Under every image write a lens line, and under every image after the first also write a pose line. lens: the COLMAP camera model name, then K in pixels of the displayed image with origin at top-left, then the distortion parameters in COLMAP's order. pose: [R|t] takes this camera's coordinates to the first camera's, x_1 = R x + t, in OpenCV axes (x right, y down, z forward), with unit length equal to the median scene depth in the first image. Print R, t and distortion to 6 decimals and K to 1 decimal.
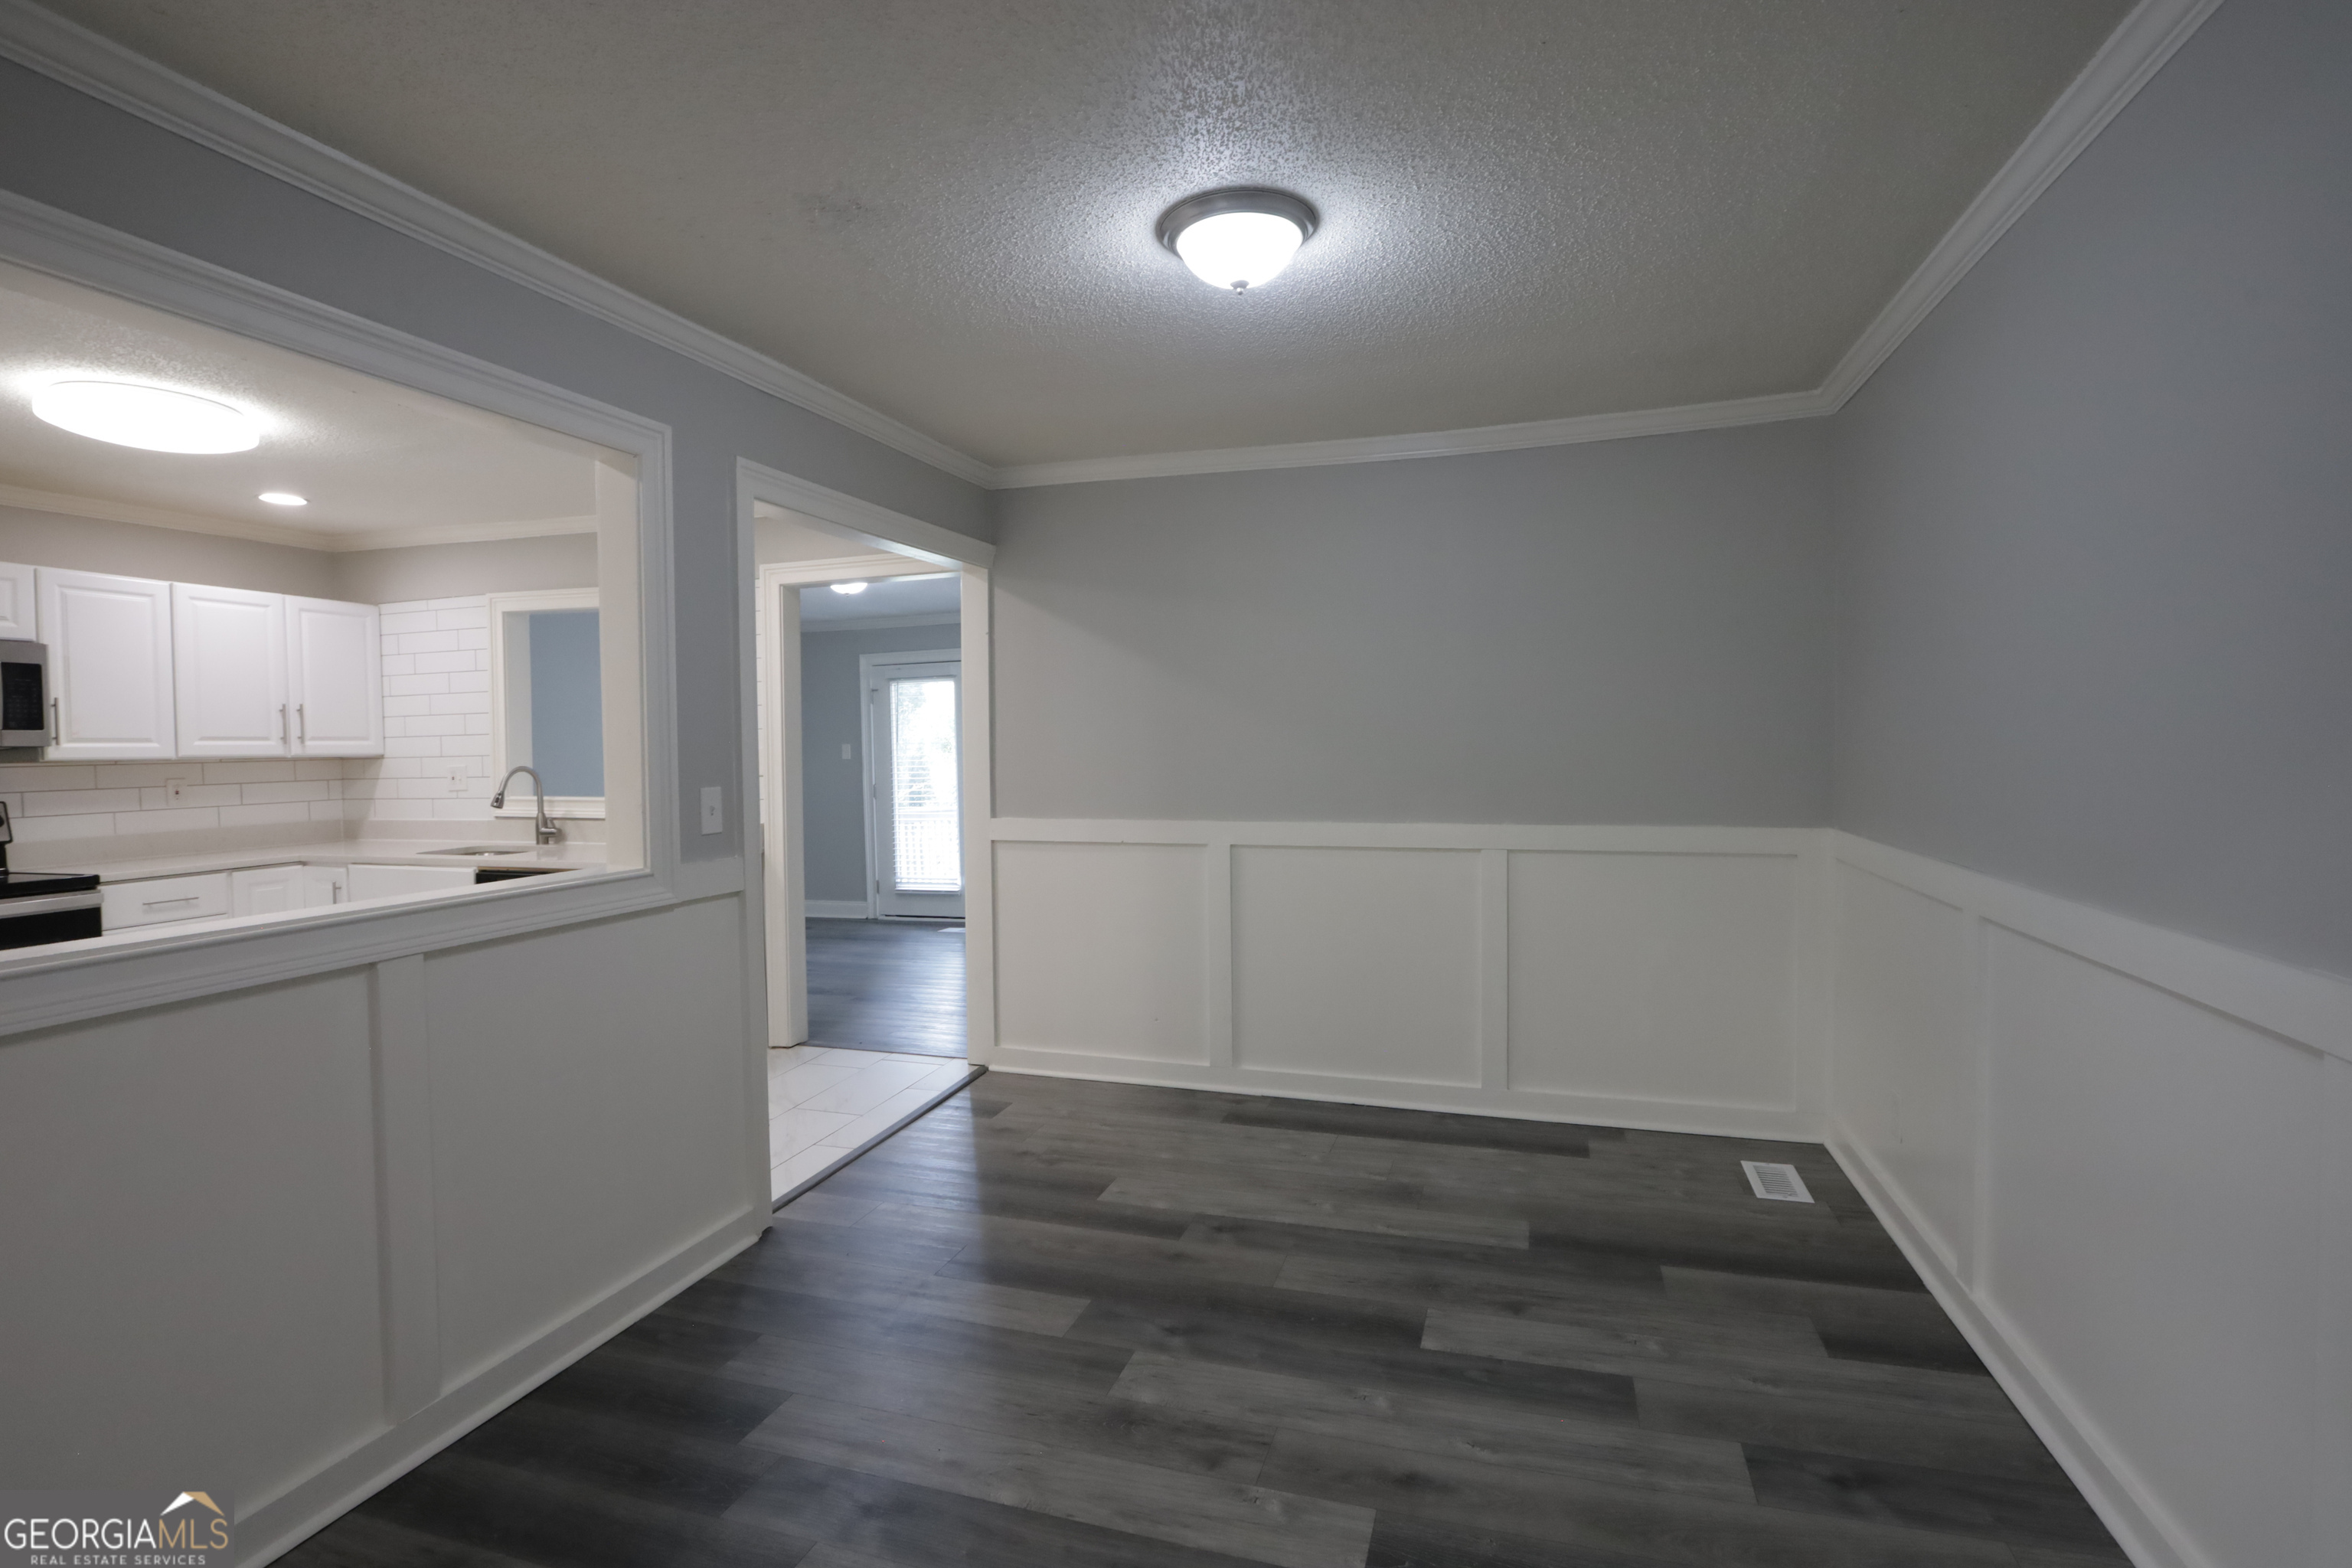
lens RADIAL K [[1111.0, 0, 1177.5], [0, 1111.0, 782.1], [0, 0, 1]] dist [-0.016084, 0.003389]
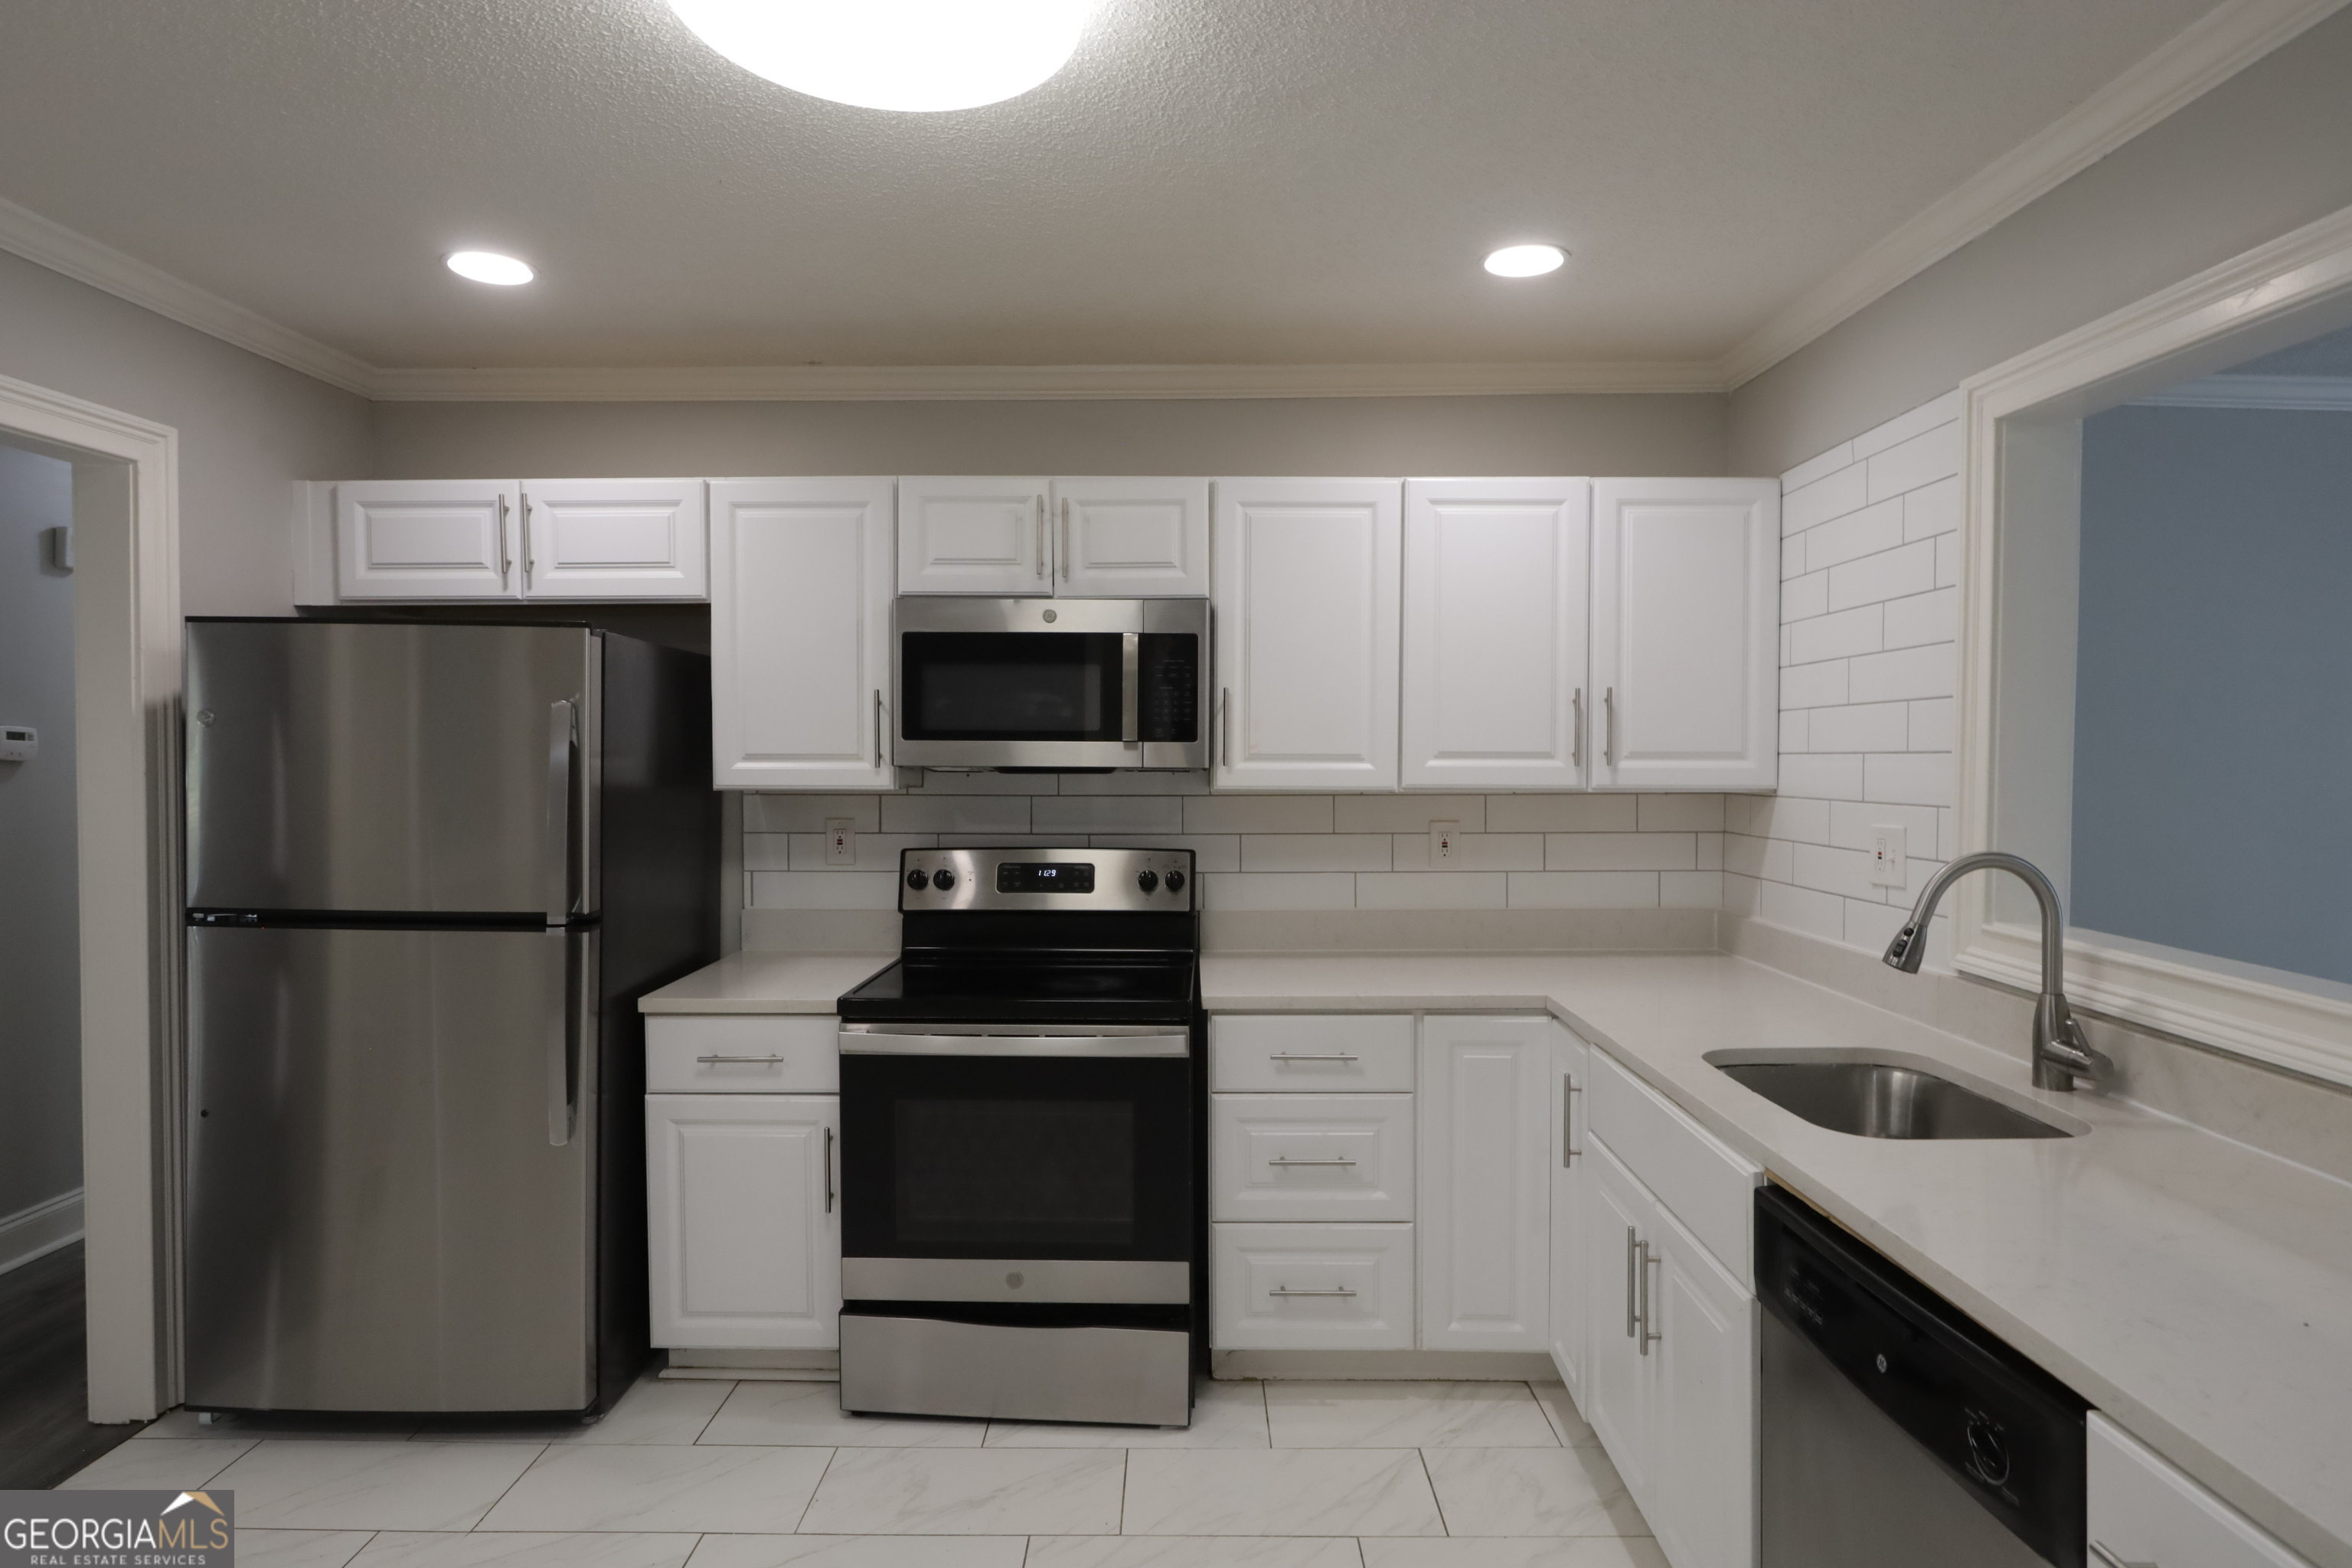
lens RADIAL K [[1283.1, 0, 1176.5], [0, 1283.1, 773.9], [0, 0, 1]] dist [0.007255, 0.000815]
pose [[0.297270, 0.033039, -0.954221, -0.312040], [-0.037841, 0.999024, 0.022802, -0.040111], [0.954043, 0.029330, 0.298230, 0.685911]]
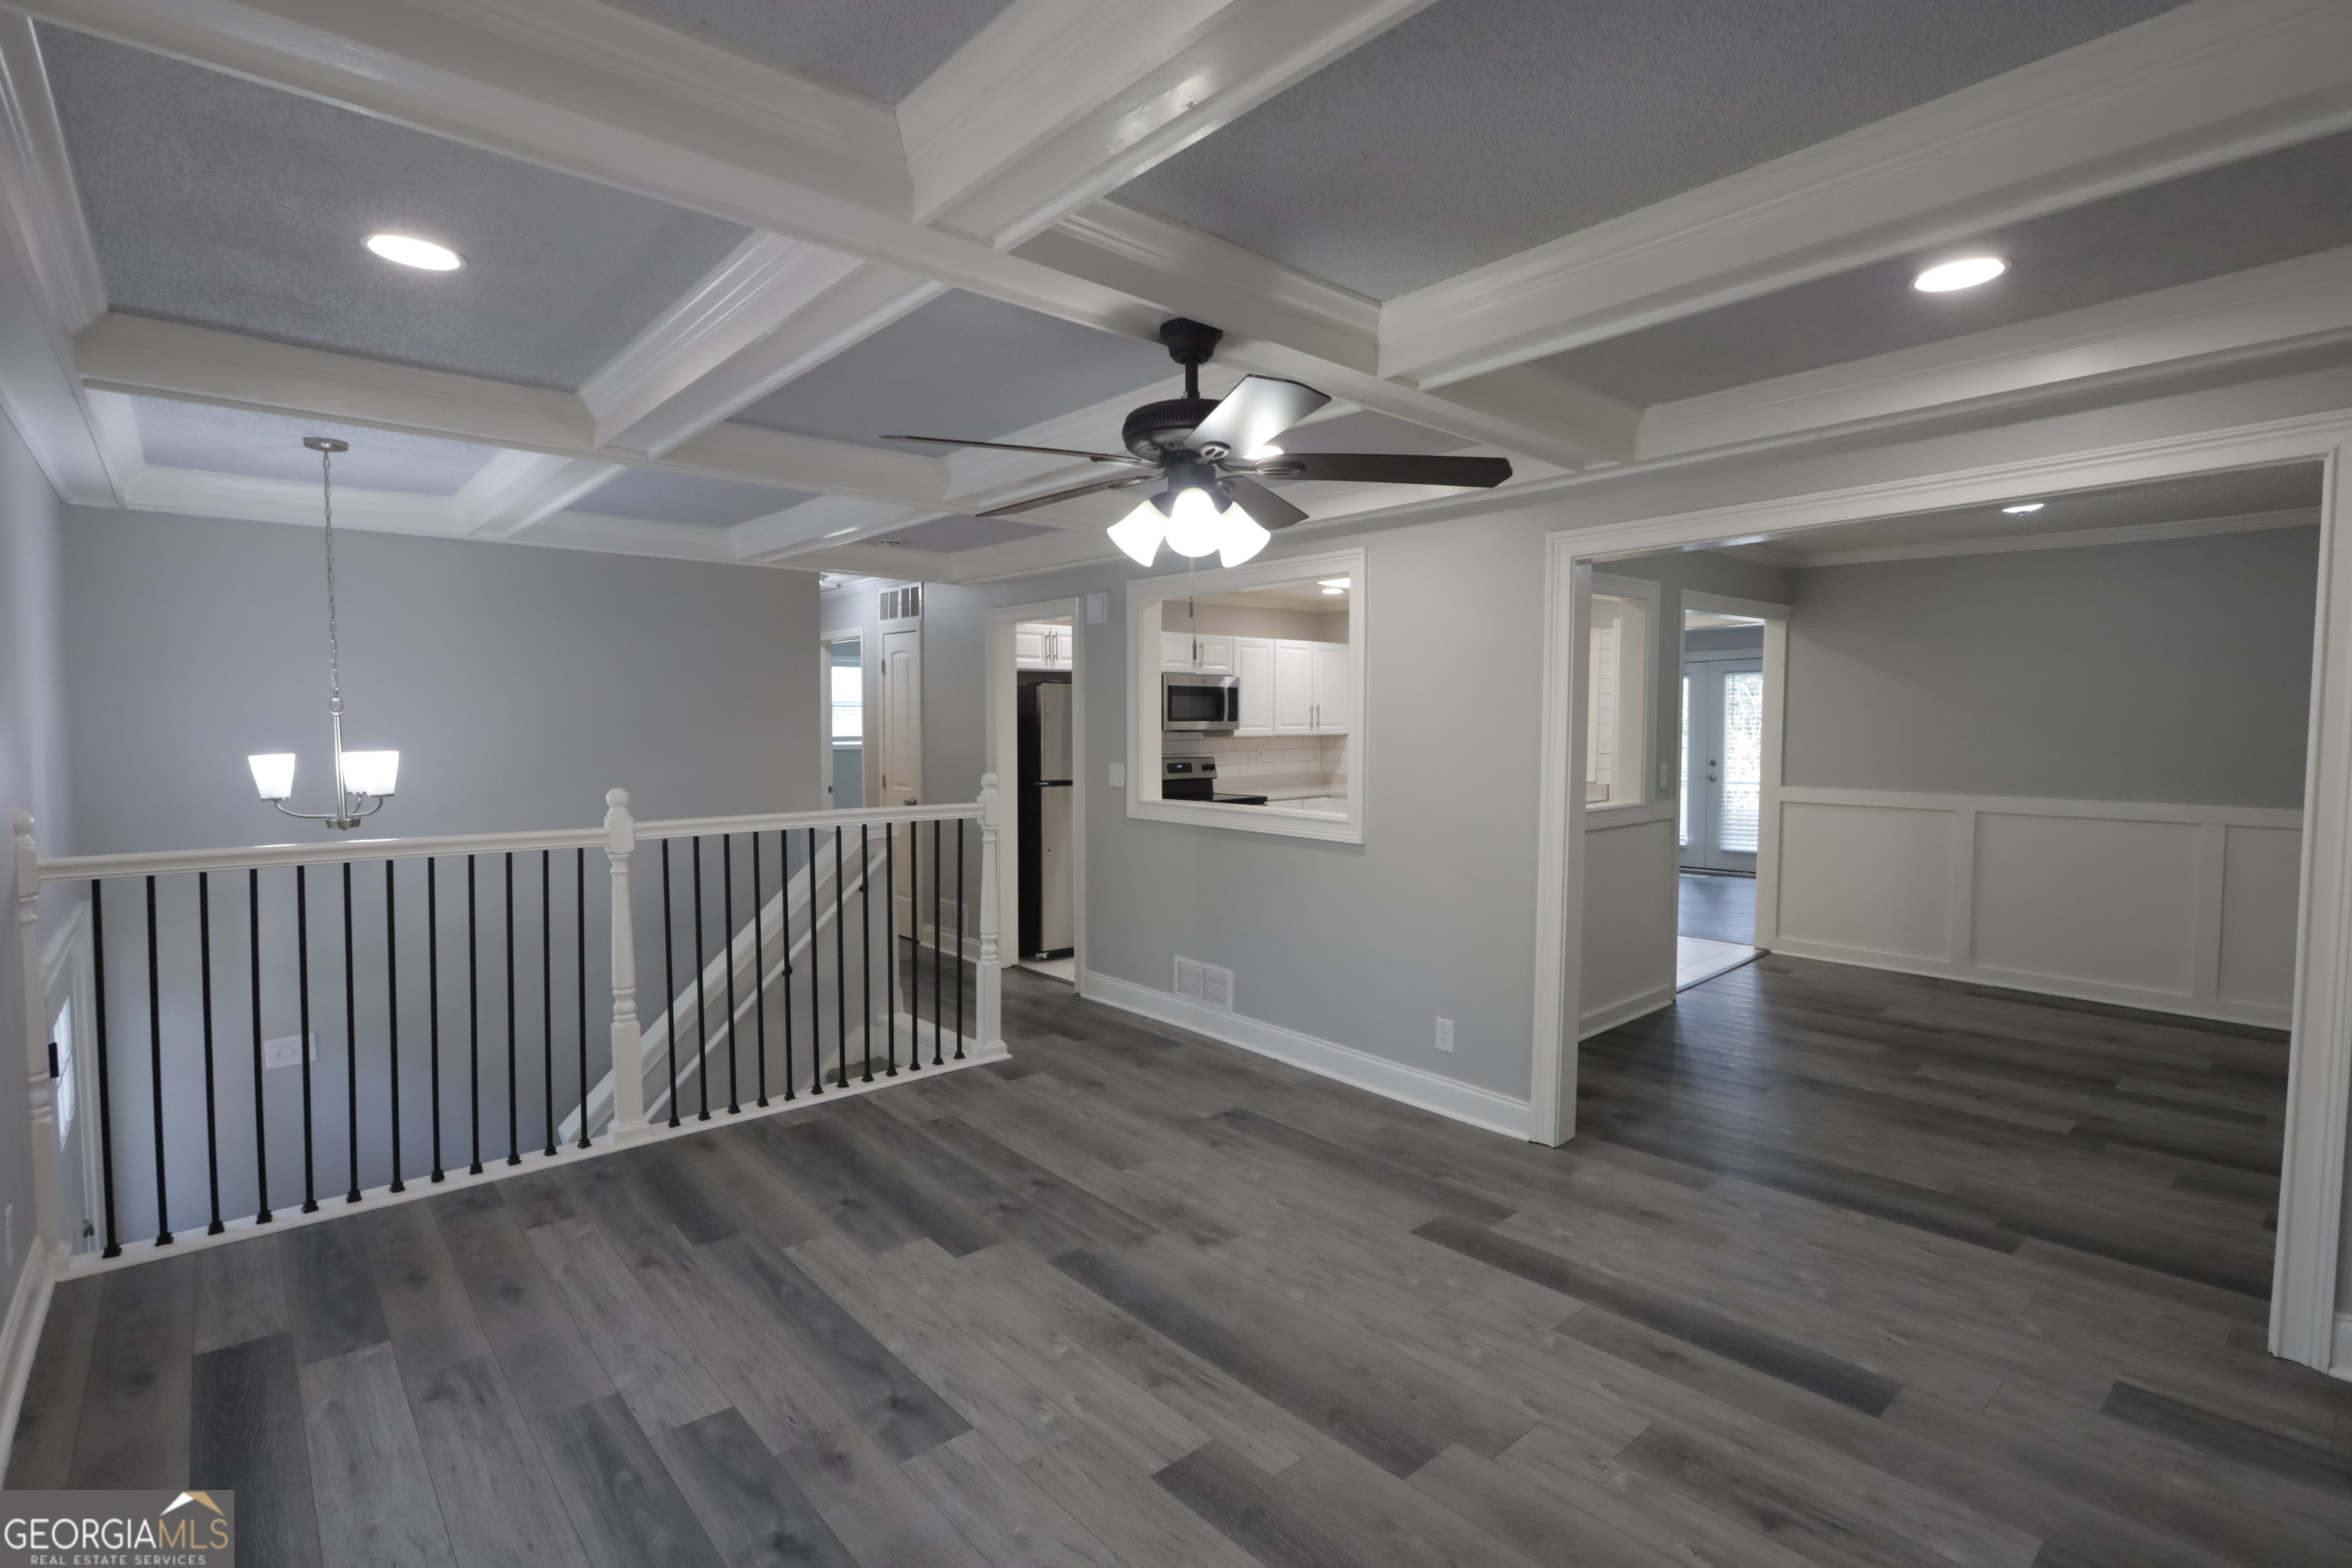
lens RADIAL K [[1111.0, 0, 1169.7], [0, 1111.0, 778.5], [0, 0, 1]] dist [-0.016084, 0.003389]
pose [[0.857424, 0.038421, -0.513174, -0.102515], [-0.025511, 0.999156, 0.032180, -0.005464], [0.513978, -0.014500, 0.857681, -0.676787]]
